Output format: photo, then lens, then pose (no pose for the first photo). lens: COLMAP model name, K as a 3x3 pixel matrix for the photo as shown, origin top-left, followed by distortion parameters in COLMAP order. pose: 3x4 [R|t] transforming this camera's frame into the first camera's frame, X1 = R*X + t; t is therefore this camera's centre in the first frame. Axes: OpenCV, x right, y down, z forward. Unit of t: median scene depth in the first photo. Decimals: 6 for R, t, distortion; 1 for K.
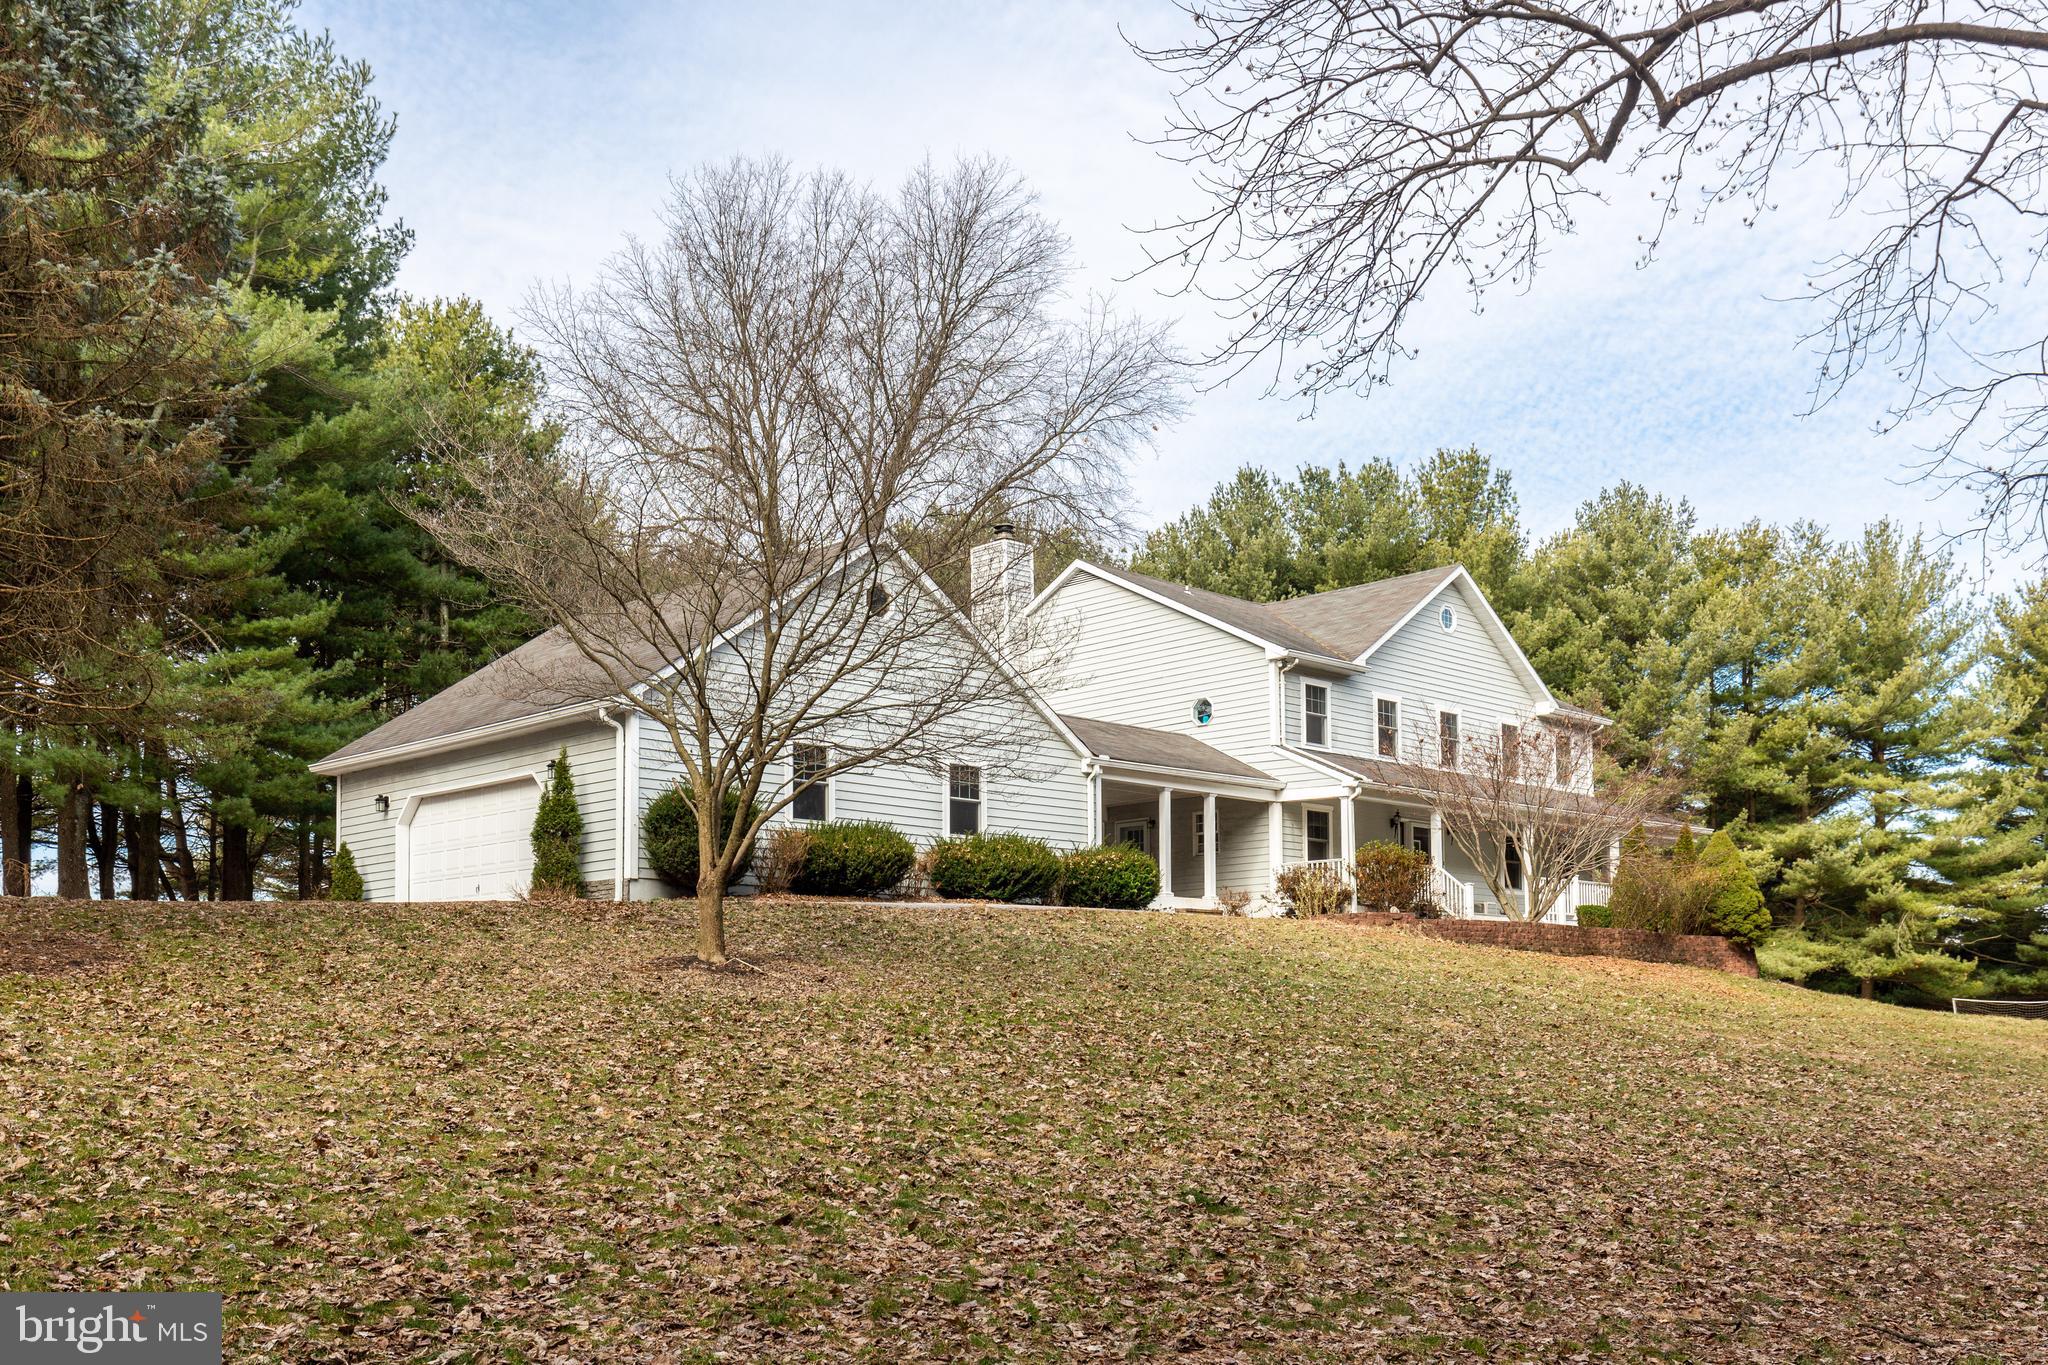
lens RADIAL K [[1950.8, 0, 1030.5], [0, 1950.8, 681.3], [0, 0, 1]] dist [-0.021989, 0.000000]
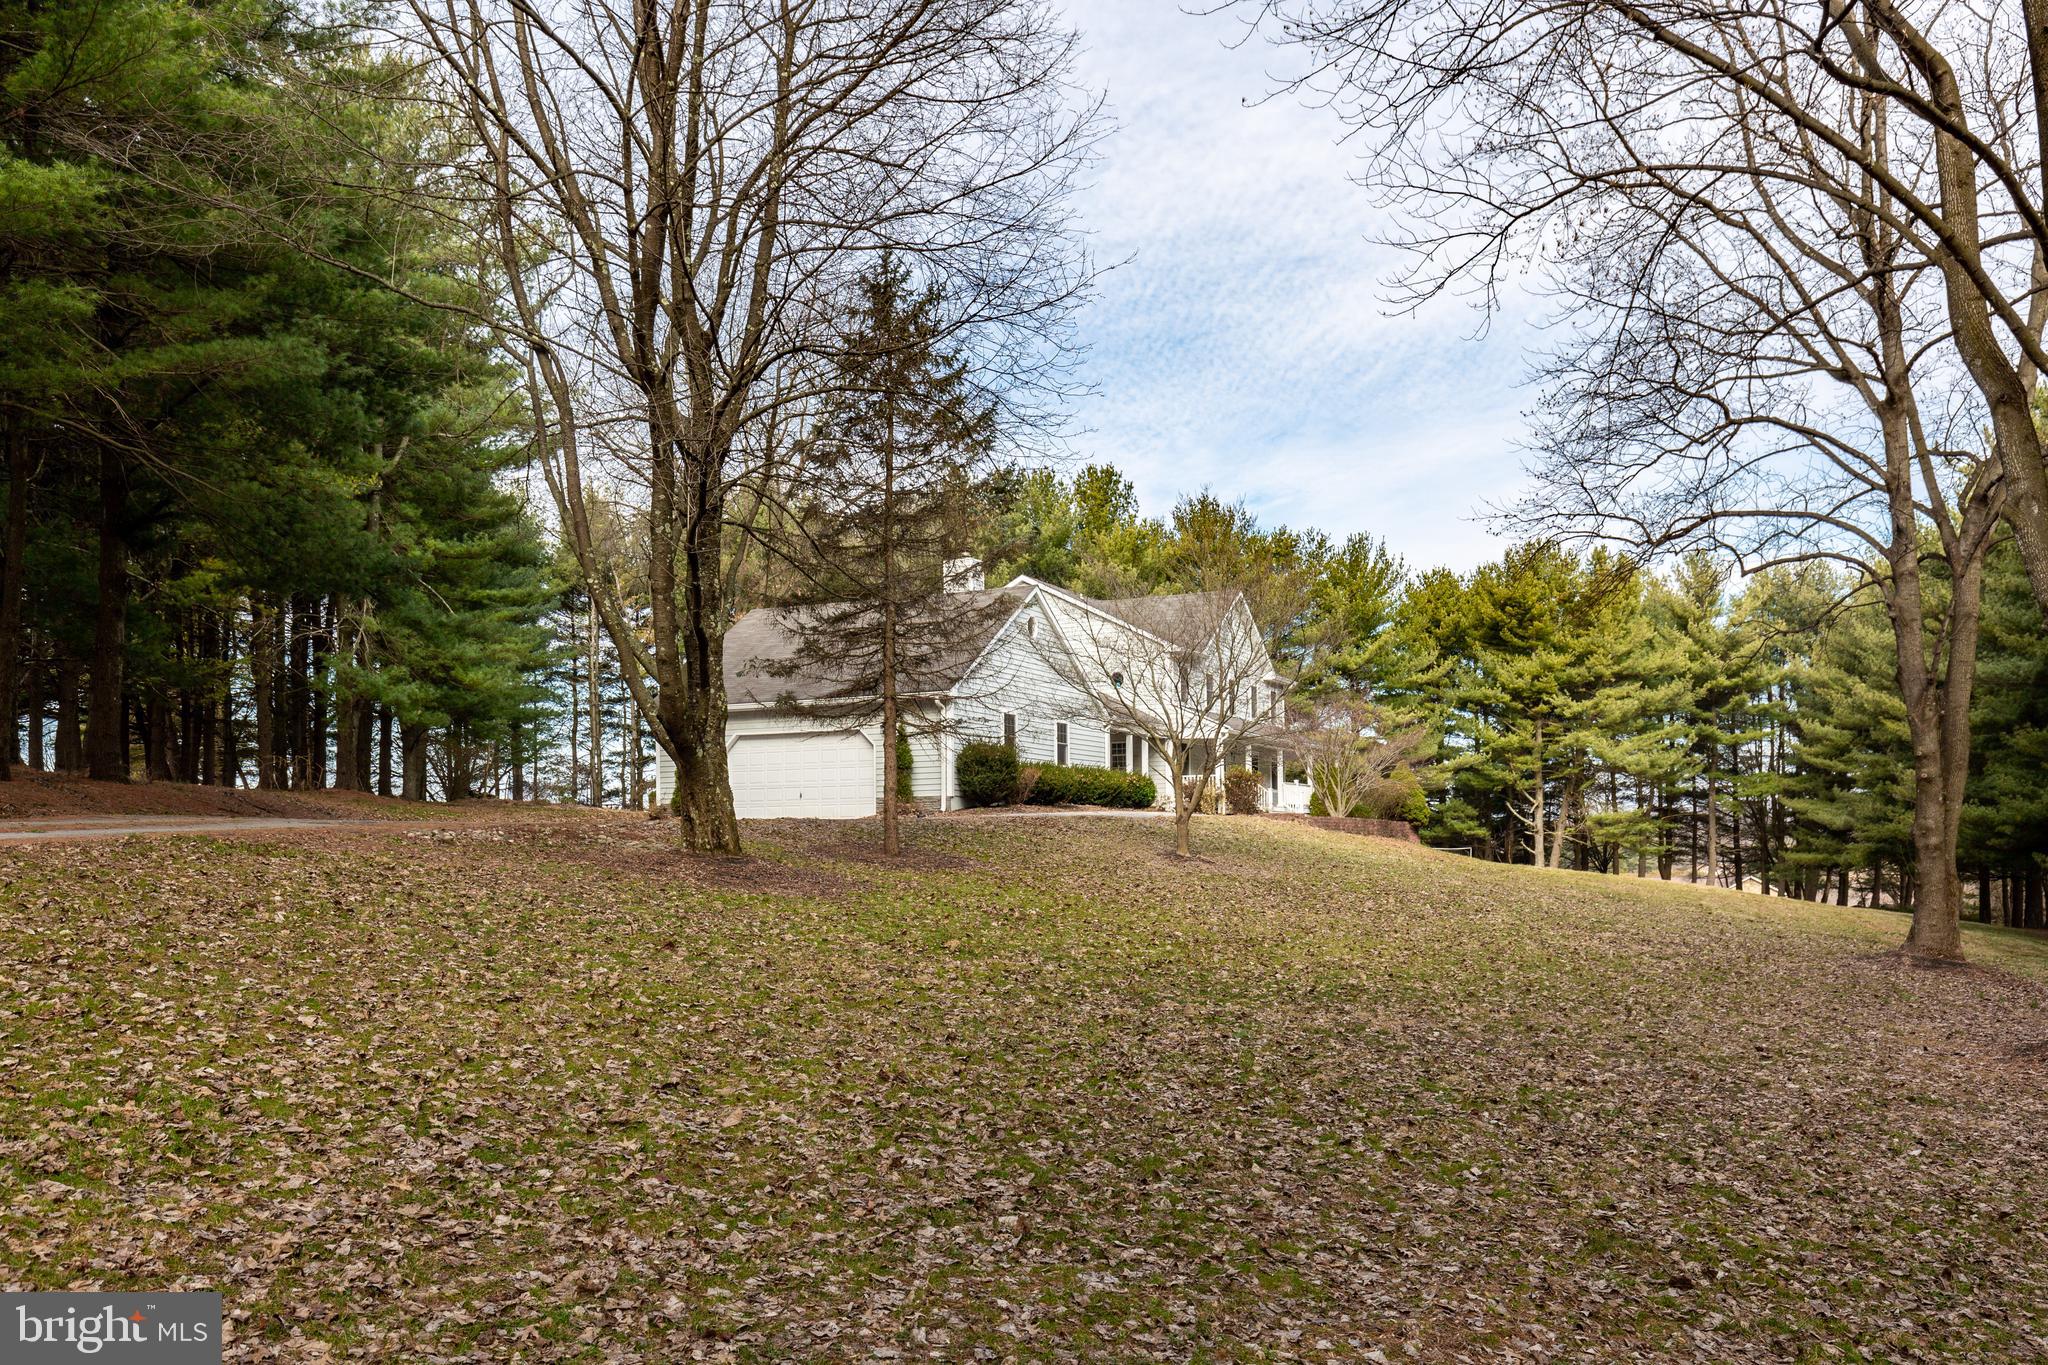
lens RADIAL K [[1664.1, 0, 1017.2], [0, 1664.1, 683.5], [0, 0, 1]] dist [-0.004886, 0.000914]
pose [[0.947750, 0.028879, 0.317705, -0.414756], [-0.051851, 0.996596, 0.064090, -0.064292], [-0.314773, -0.077214, 0.946021, -0.272091]]
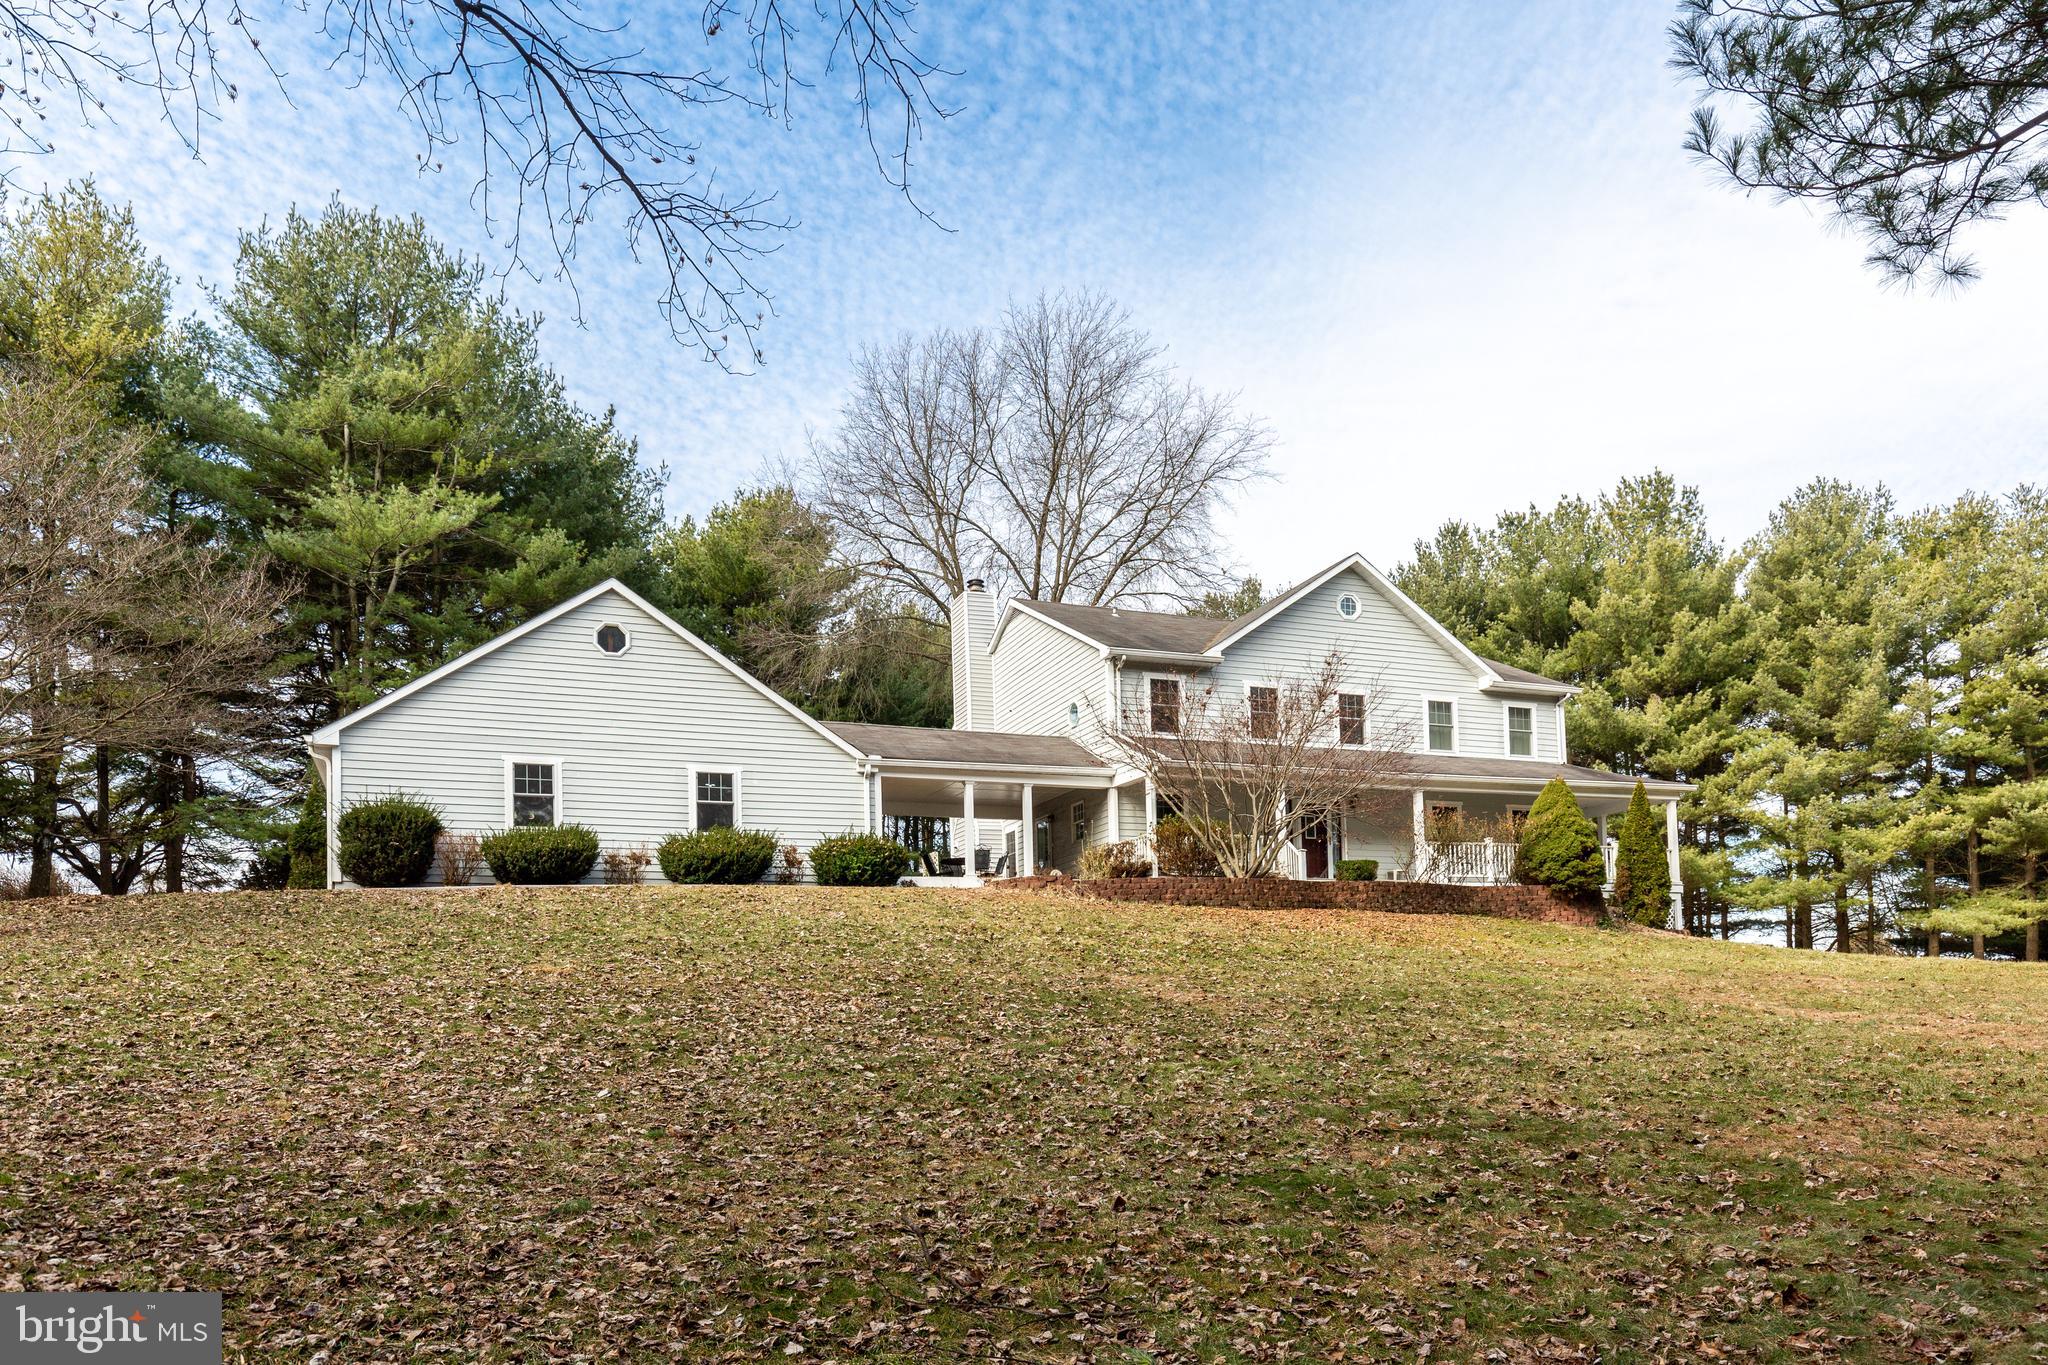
lens RADIAL K [[1461.6, 0, 1020.4], [0, 1461.6, 685.4], [0, 0, 1]] dist [-0.011810, 0.001052]
pose [[0.917985, -0.117079, -0.378941, 0.364590], [0.092635, 0.992303, -0.082178, 0.062190], [0.385646, 0.040335, 0.921765, 0.211047]]
